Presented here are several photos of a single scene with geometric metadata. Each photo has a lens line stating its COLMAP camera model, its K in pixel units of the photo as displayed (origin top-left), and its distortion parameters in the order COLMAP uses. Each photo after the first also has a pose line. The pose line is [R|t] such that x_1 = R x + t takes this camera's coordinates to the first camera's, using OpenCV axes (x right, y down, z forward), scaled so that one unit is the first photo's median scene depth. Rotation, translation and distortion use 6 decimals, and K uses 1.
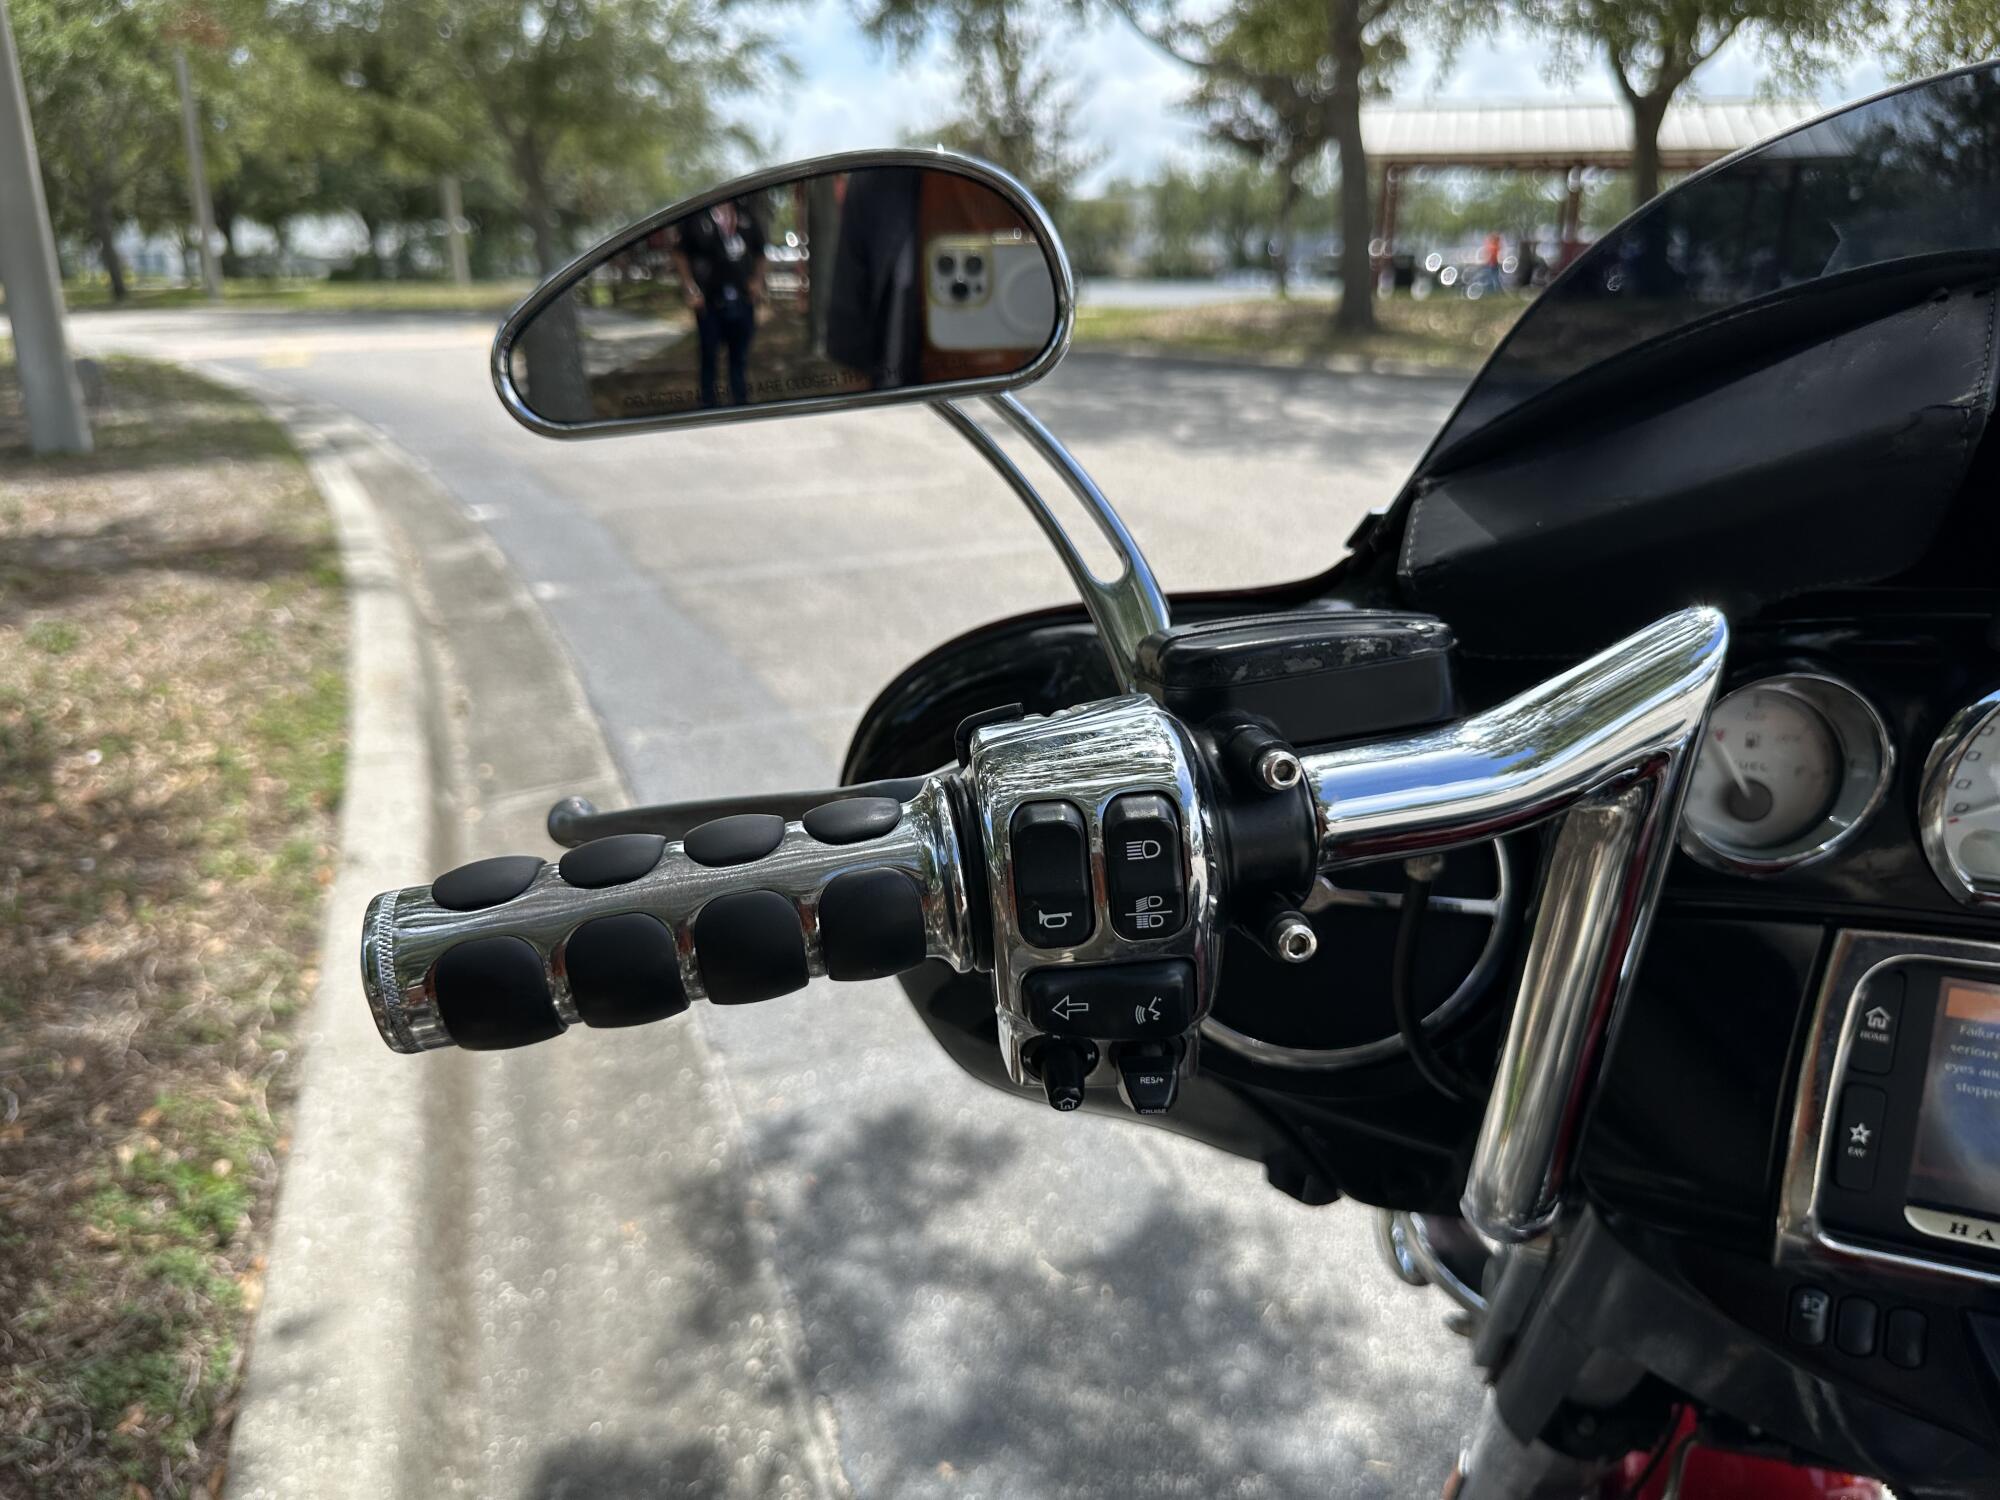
lens RADIAL K [[1484.7, 0, 947.3], [0, 1484.7, 754.0], [0, 0, 1]] dist [-0.004159, -0.003865]
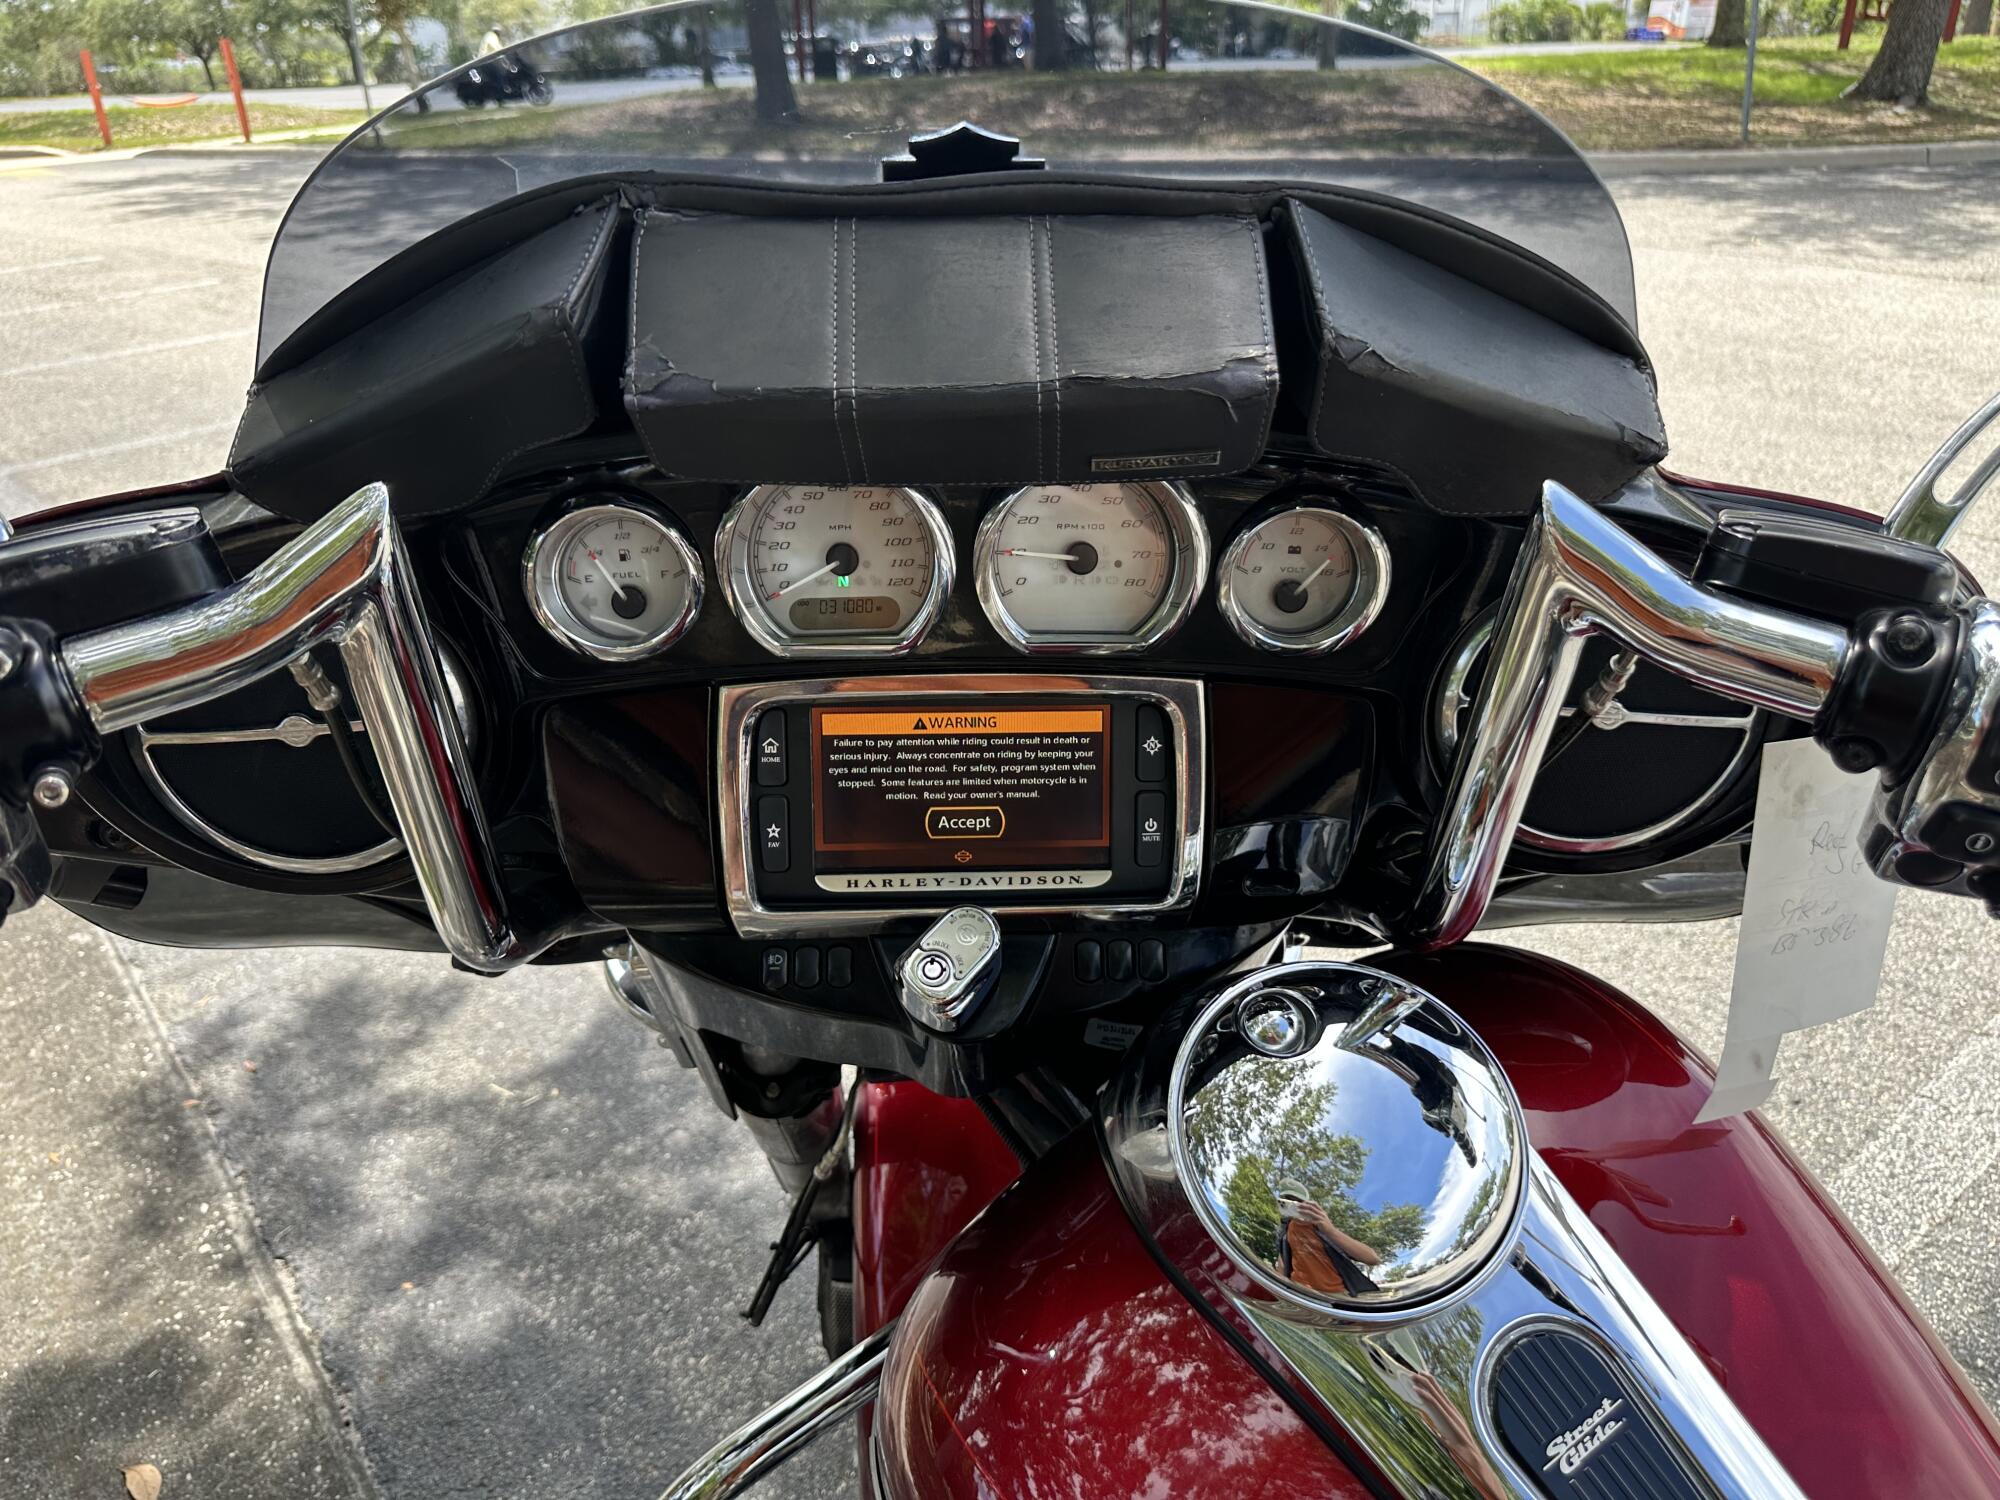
lens RADIAL K [[1470.0, 0, 971.0], [0, 1470.0, 775.0], [0, 0, 1]] dist [0.005702, -0.030628]
pose [[0.930890, -0.186562, 0.314068, 0.045318], [0.141155, 0.976679, 0.161782, 0.001577], [-0.336926, -0.106269, 0.935515, -0.039210]]
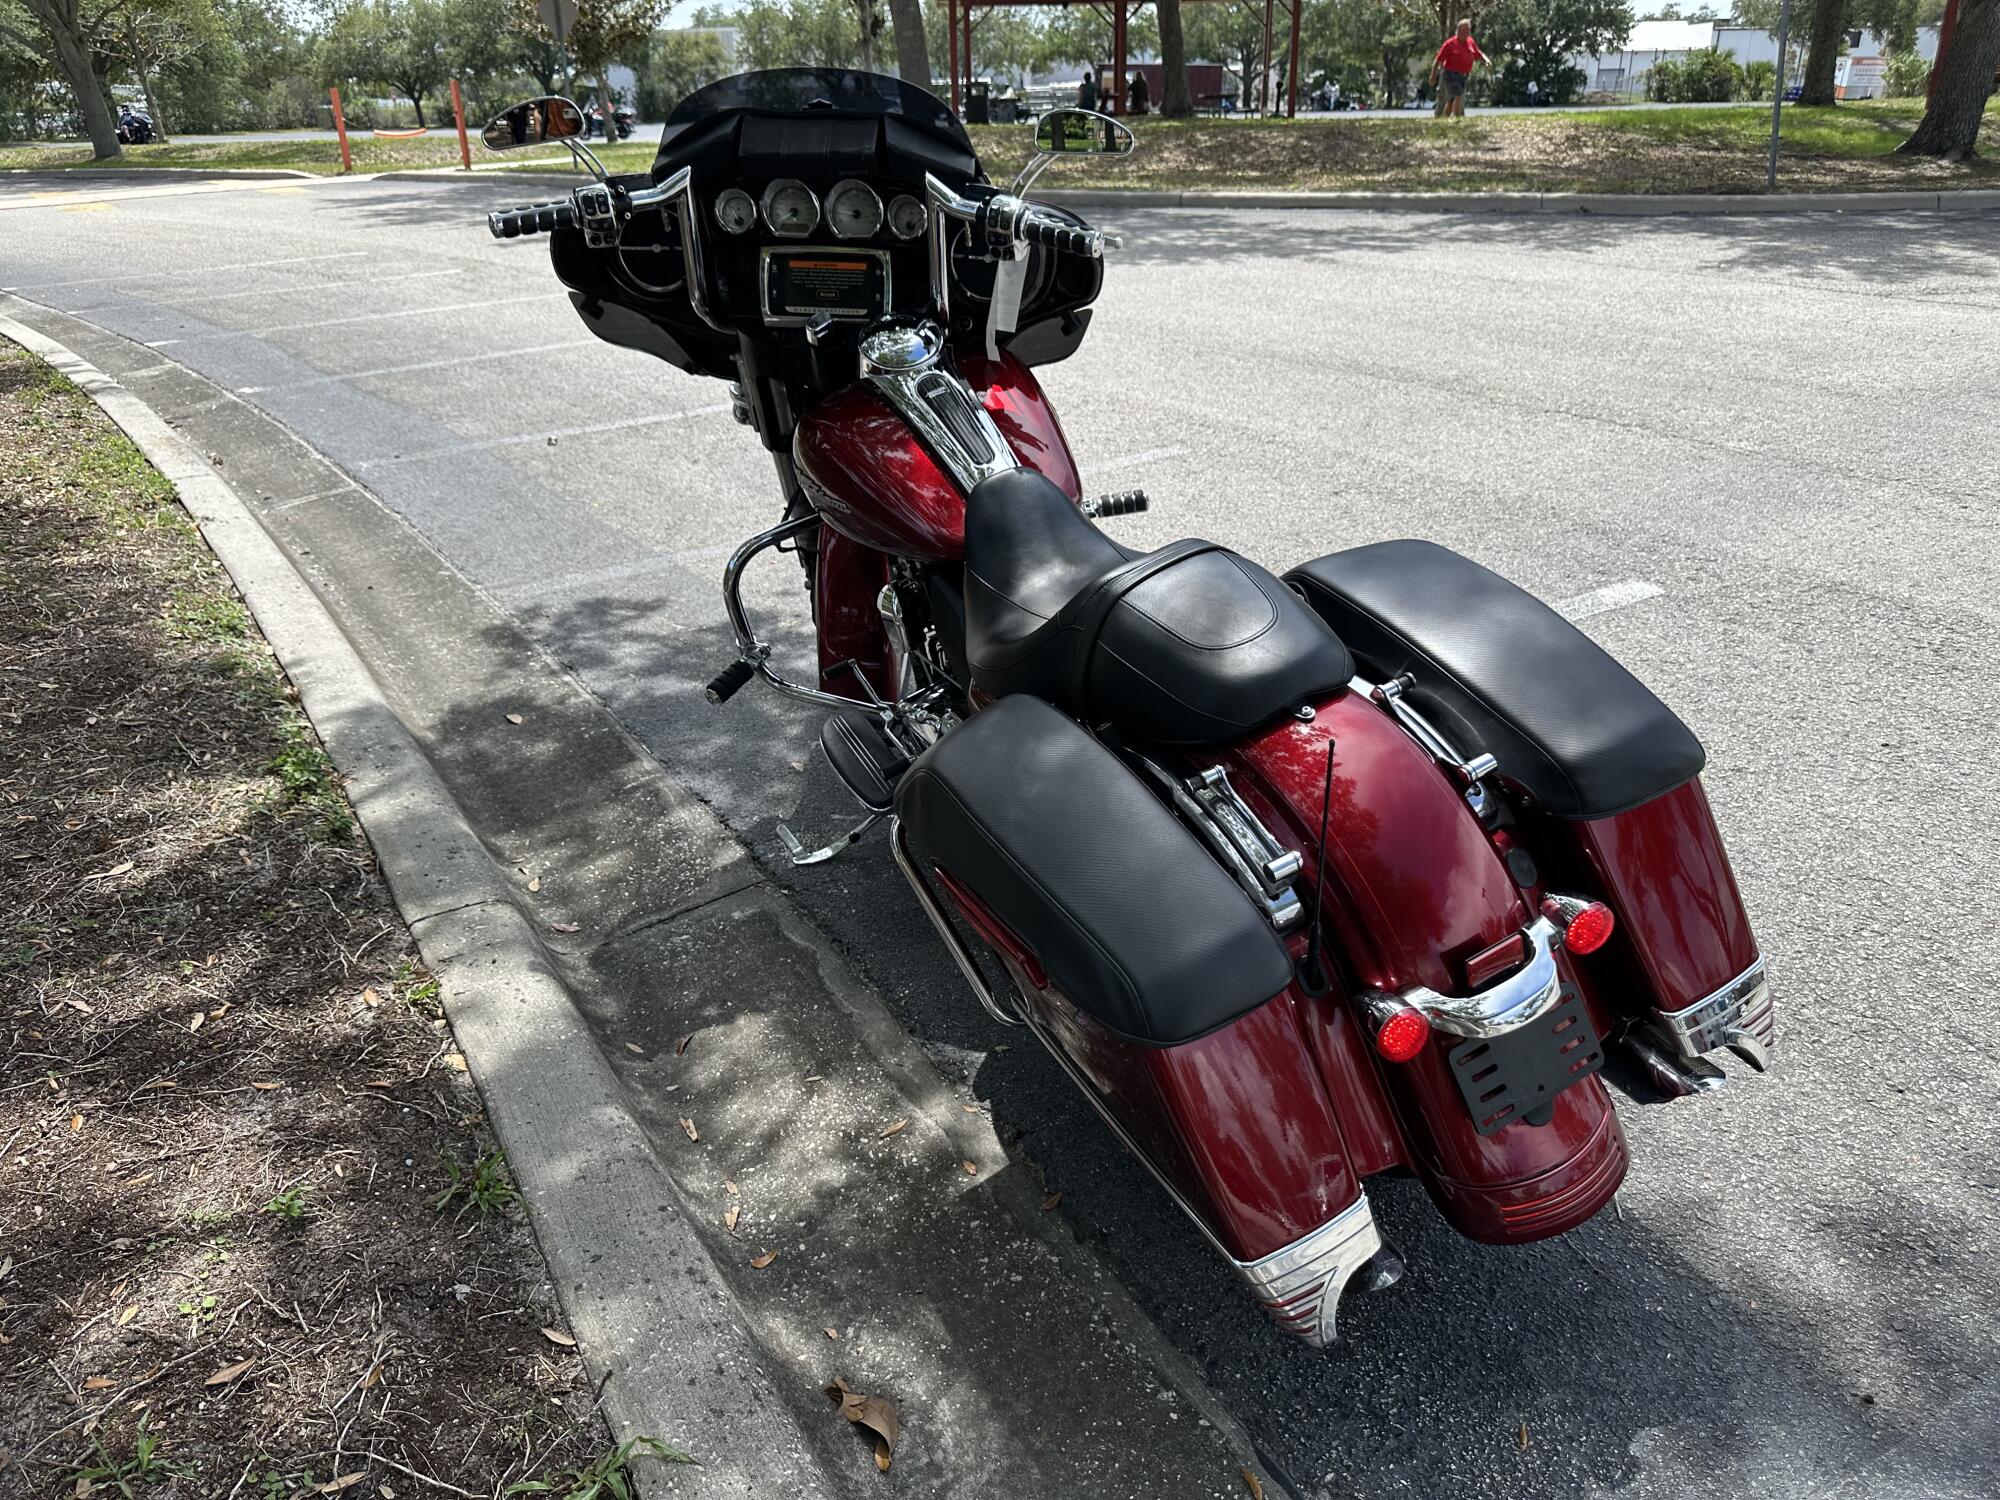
lens RADIAL K [[1419.5, 0, 1000.0], [0, 1419.5, 750.0], [0, 0, 1]] dist [-0.025011, 0.002620]
pose [[0.957340, -0.137420, 0.254197, -0.009709], [0.107652, 0.985968, 0.127586, 0.152009], [-0.268163, -0.094779, 0.958700, -0.475464]]
